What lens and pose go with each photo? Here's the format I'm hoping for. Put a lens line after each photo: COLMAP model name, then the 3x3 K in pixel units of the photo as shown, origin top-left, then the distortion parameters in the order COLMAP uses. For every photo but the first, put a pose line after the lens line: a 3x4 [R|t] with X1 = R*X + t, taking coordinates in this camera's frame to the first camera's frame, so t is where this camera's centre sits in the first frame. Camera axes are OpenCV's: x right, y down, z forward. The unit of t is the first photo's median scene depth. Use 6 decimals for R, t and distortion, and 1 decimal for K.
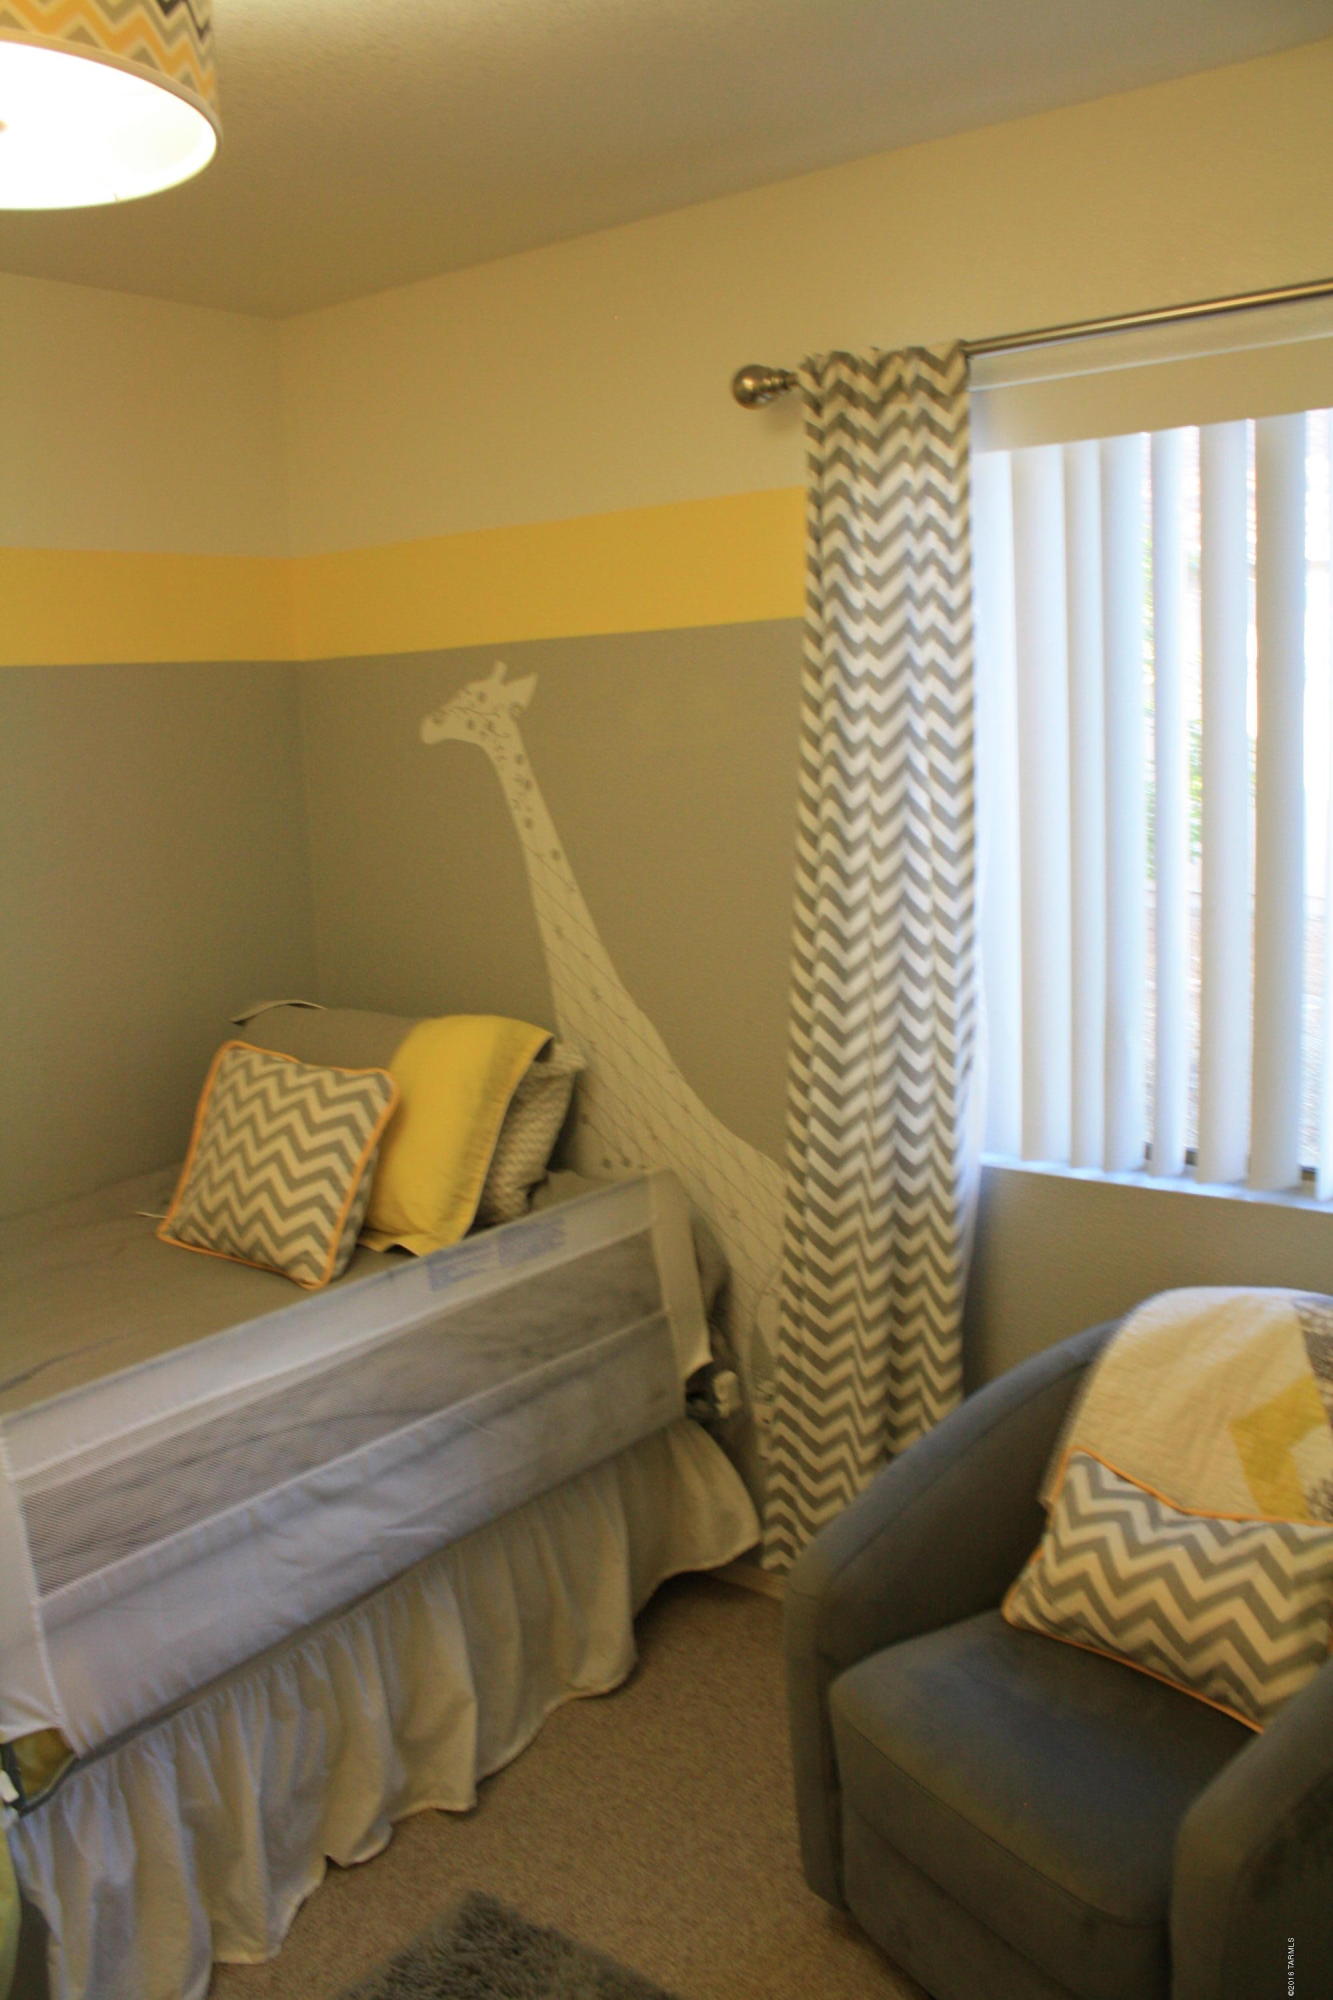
lens RADIAL K [[1701.0, 0, 654.5], [0, 1701.0, 987.3], [0, 0, 1]] dist [-0.154782, 0.122205]
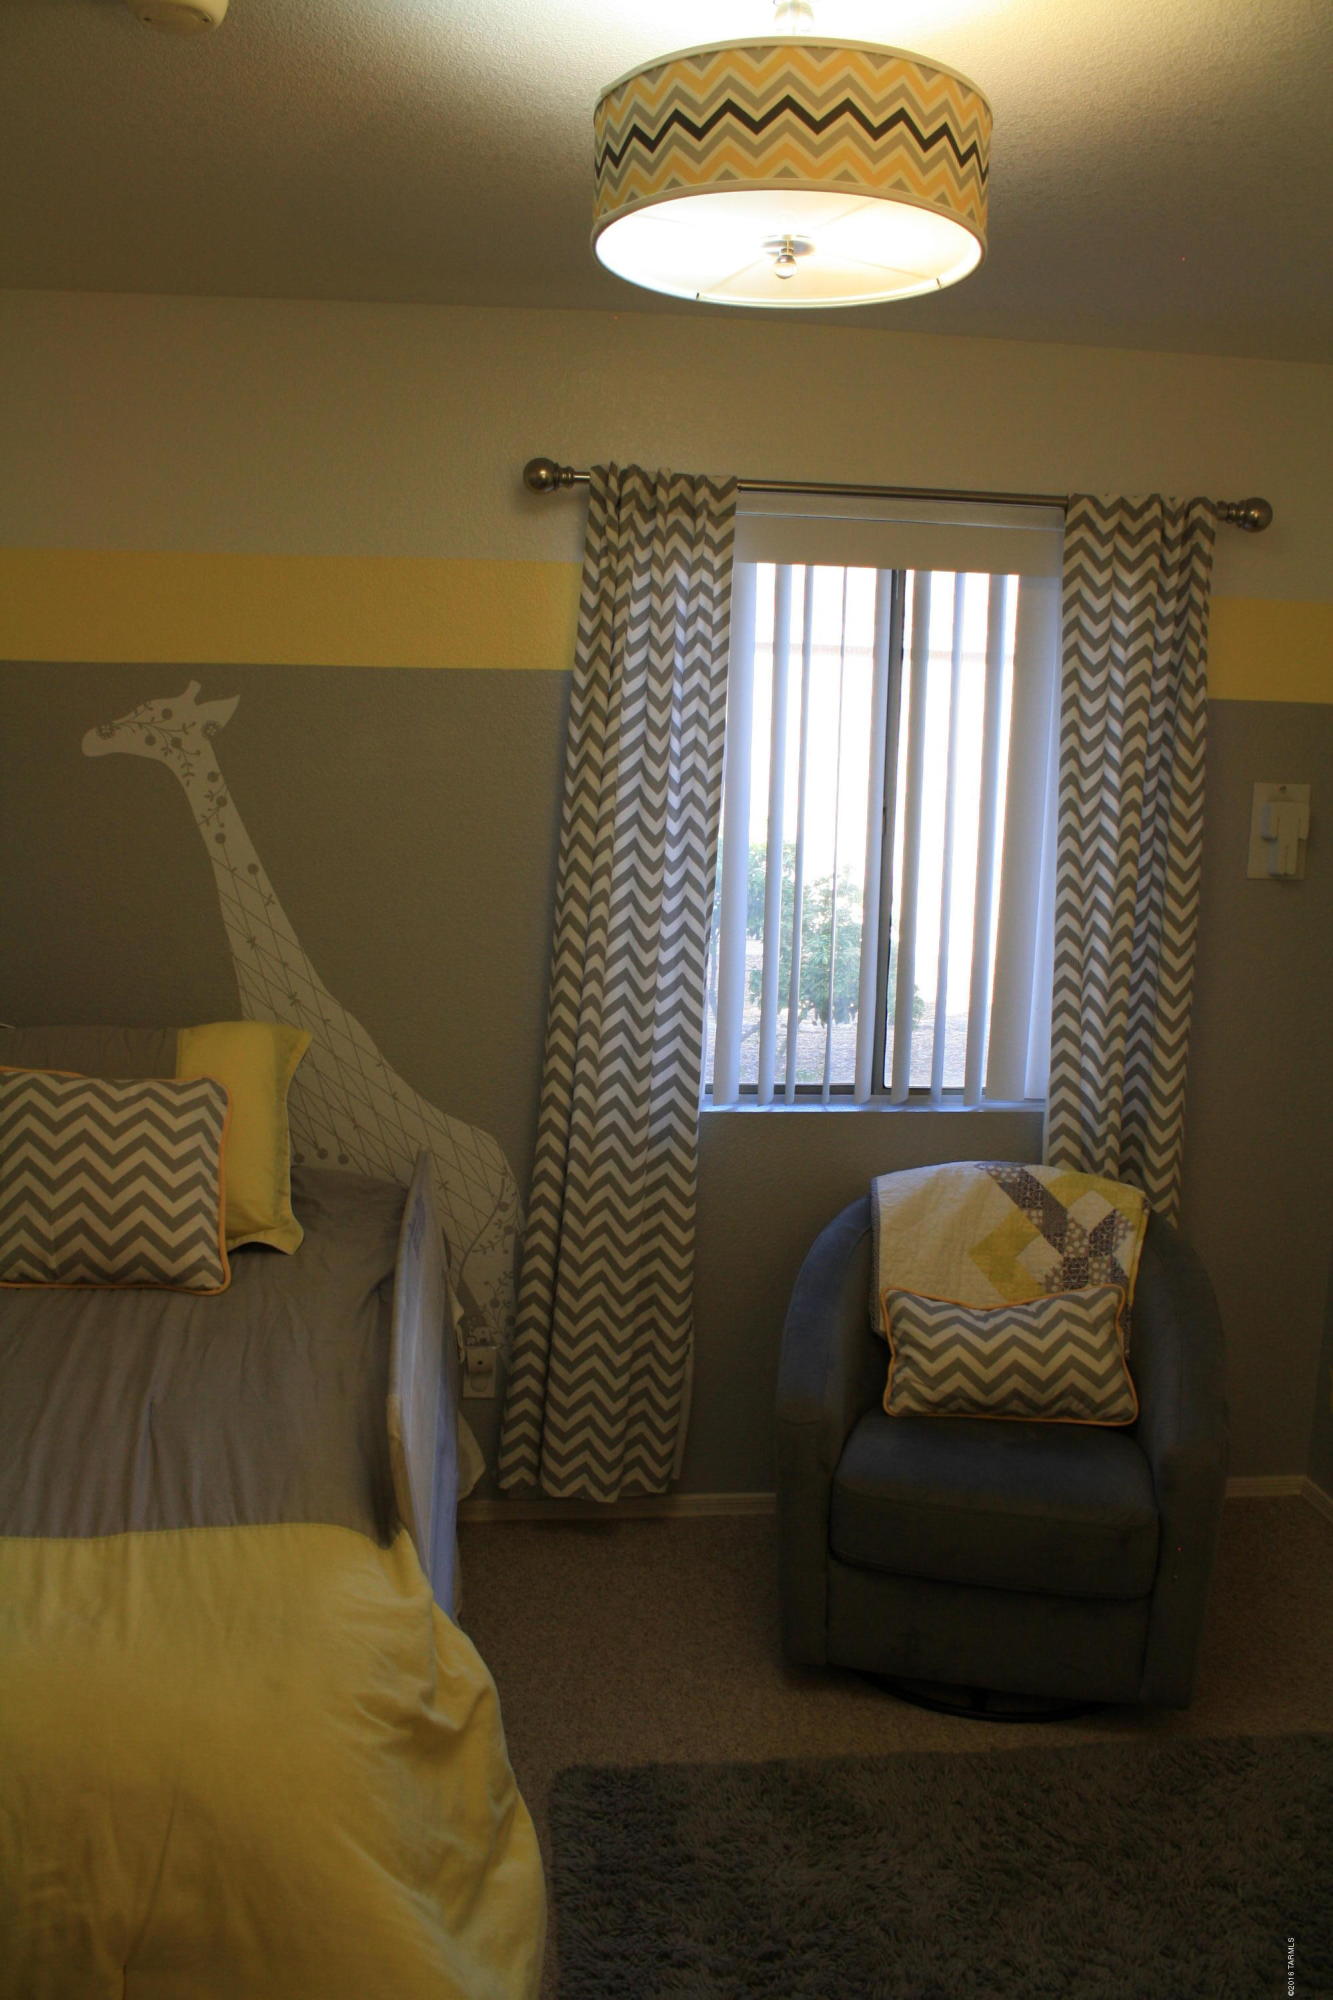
lens RADIAL K [[1701.0, 0, 654.5], [0, 1701.0, 987.3], [0, 0, 1]] dist [-0.154782, 0.122205]
pose [[0.709555, -0.035623, 0.703749, -0.630635], [0.055528, 0.998442, -0.005447, 0.015136], [-0.702459, 0.042943, 0.710428, 0.087349]]
